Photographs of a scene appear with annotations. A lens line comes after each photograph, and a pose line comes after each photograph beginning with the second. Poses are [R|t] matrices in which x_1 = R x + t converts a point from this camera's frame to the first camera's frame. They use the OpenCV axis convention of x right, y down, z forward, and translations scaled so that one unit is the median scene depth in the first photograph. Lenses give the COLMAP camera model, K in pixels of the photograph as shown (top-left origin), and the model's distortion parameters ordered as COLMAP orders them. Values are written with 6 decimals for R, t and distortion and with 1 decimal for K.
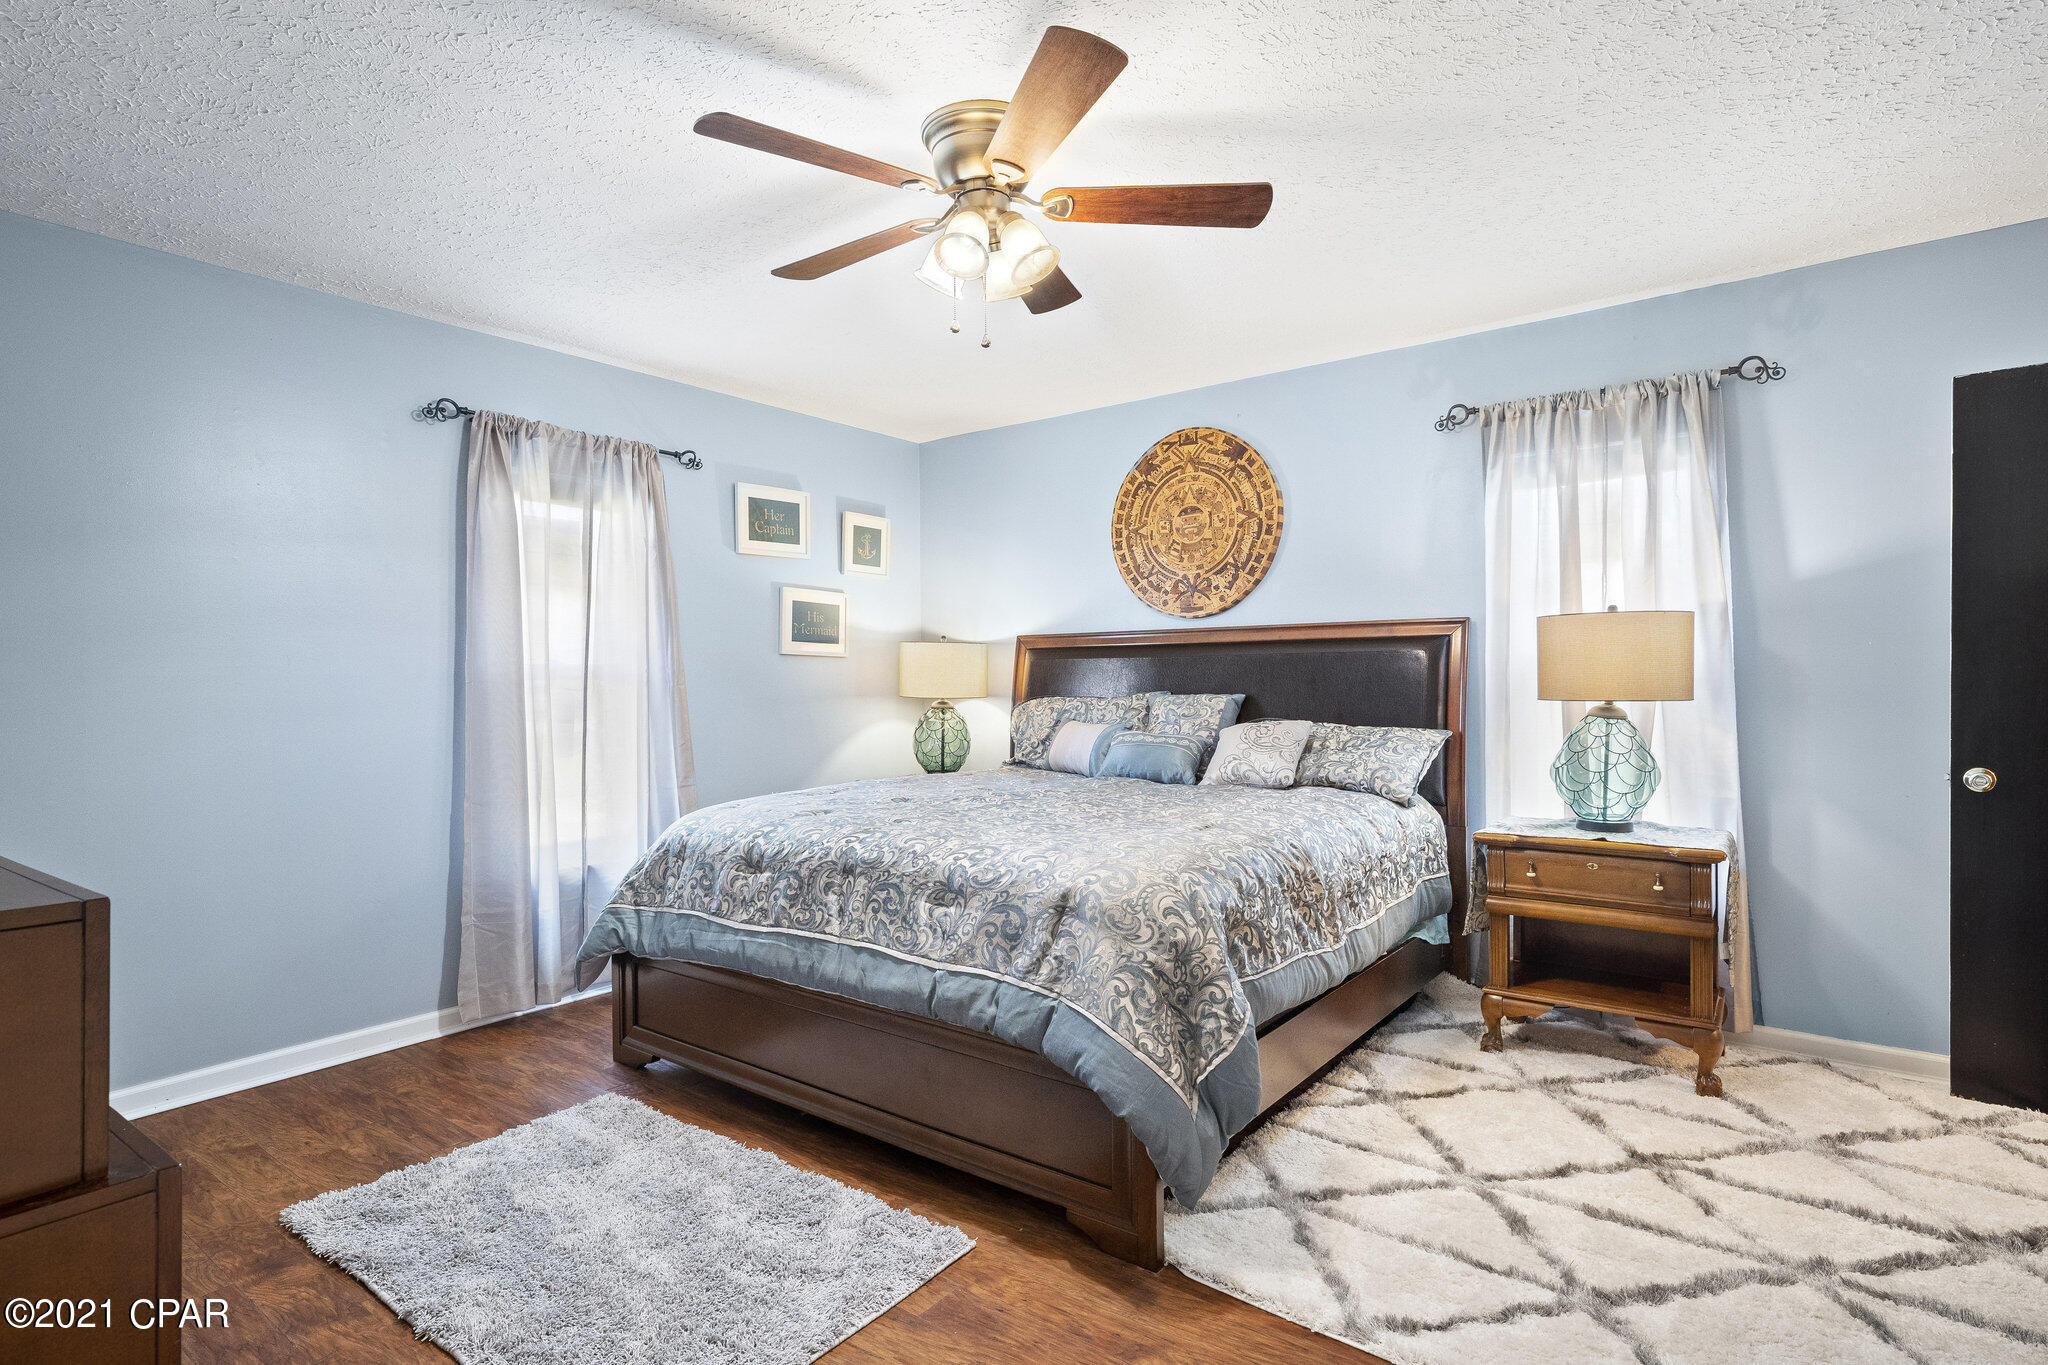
lens RADIAL K [[991.8, 0, 1013.6], [0, 991.8, 679.8], [0, 0, 1]] dist [-0.000576, 0.000169]
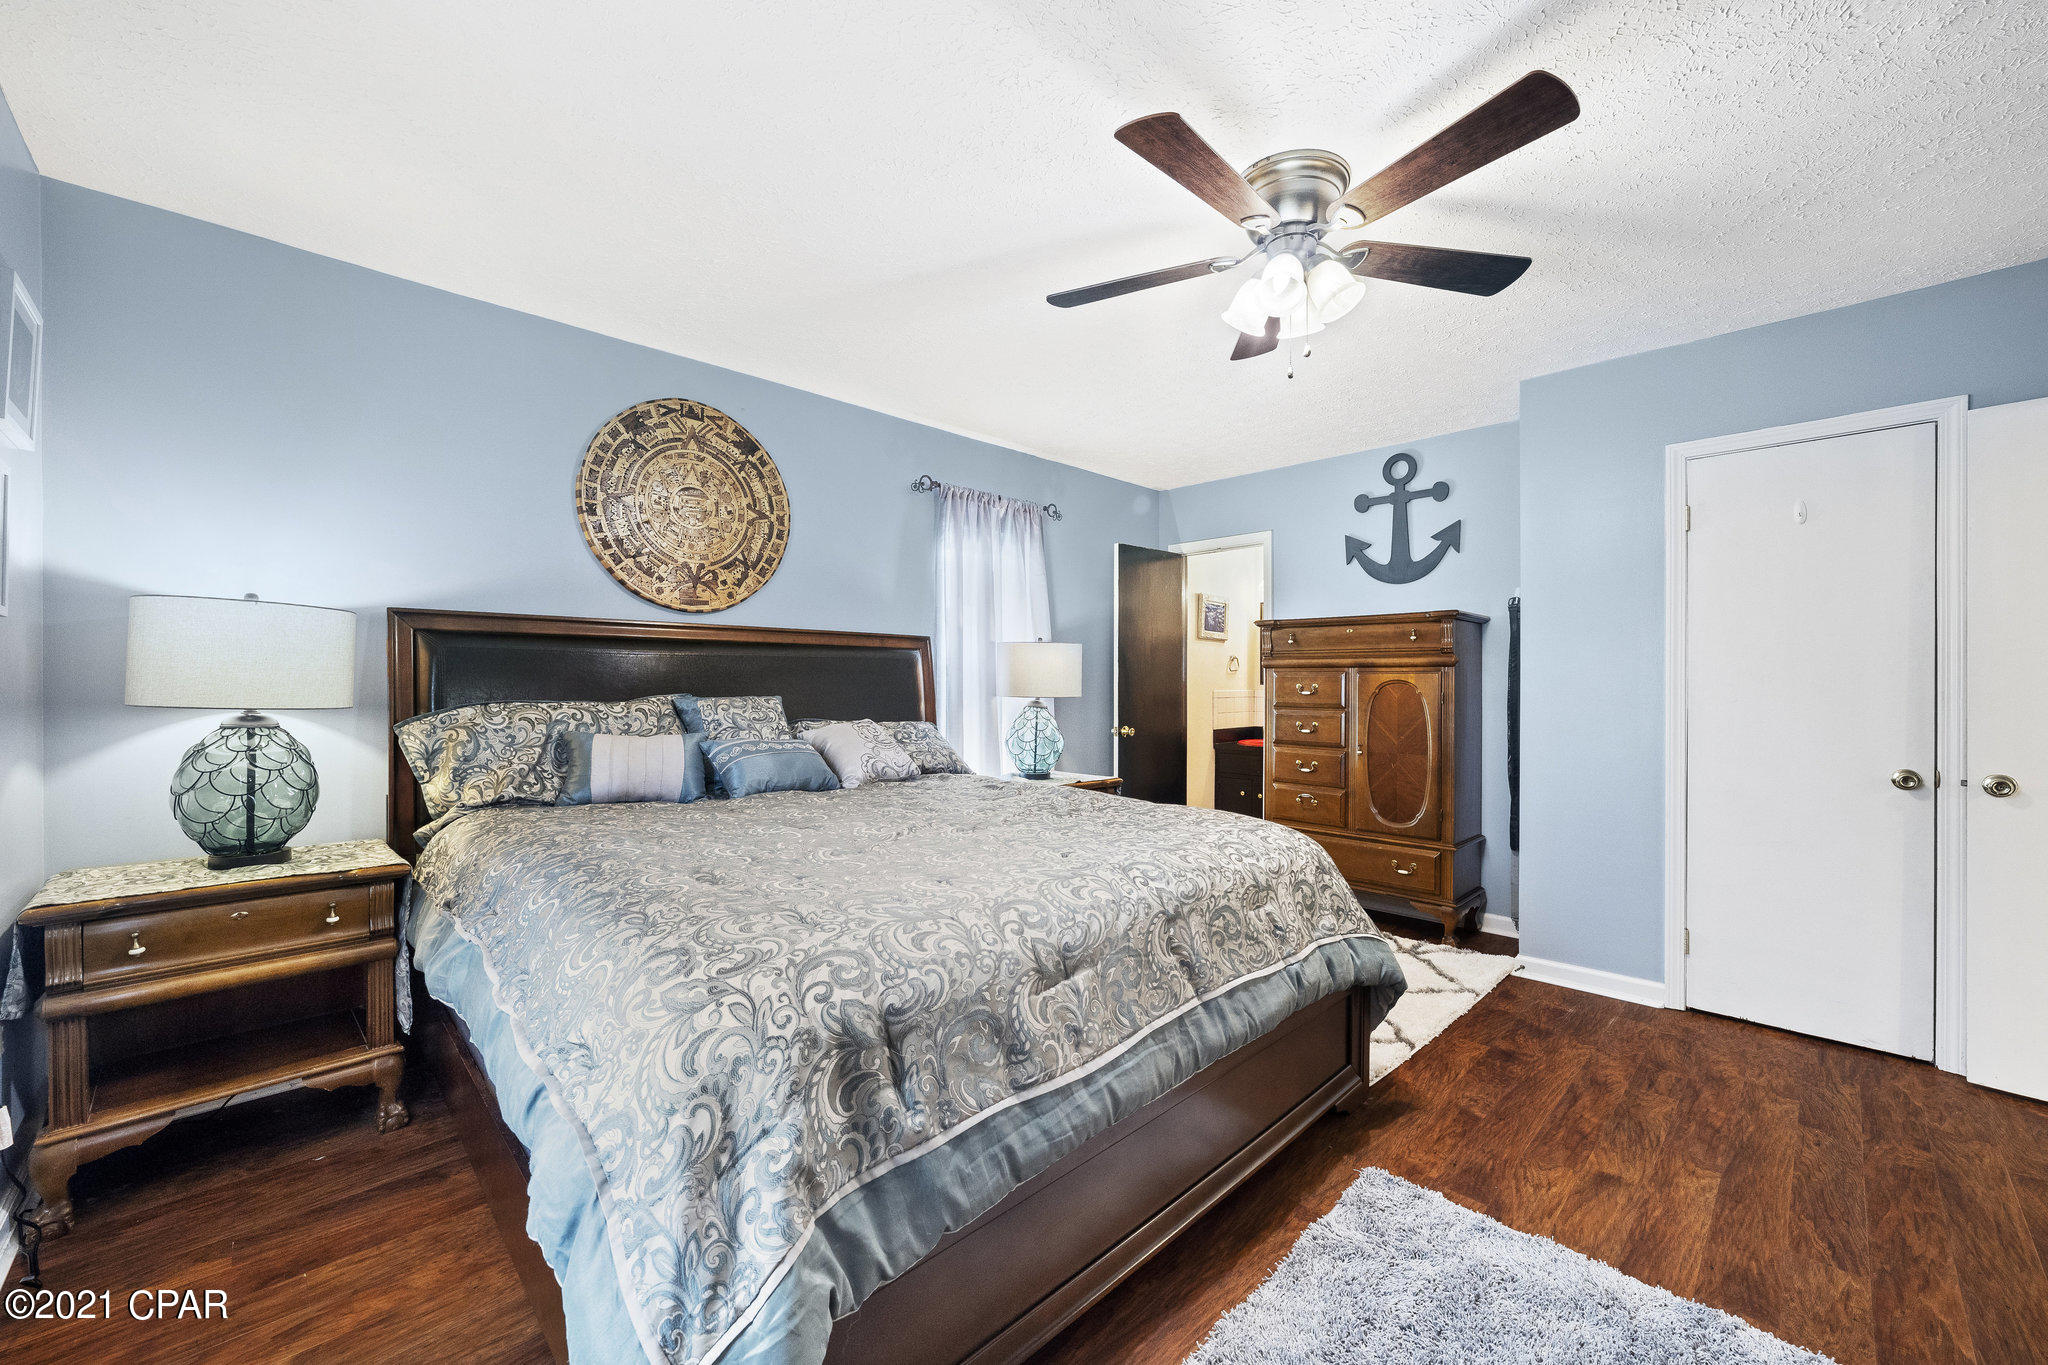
lens RADIAL K [[786.5, 0, 1024.0], [0, 786.5, 682.5], [0, 0, 1]] dist [-0.012885, -0.000030]
pose [[0.161665, 0.007450, 0.986817, -0.487317], [-0.007644, 0.999951, -0.006297, 0.004120], [-0.986816, -0.006526, 0.161714, 0.604347]]
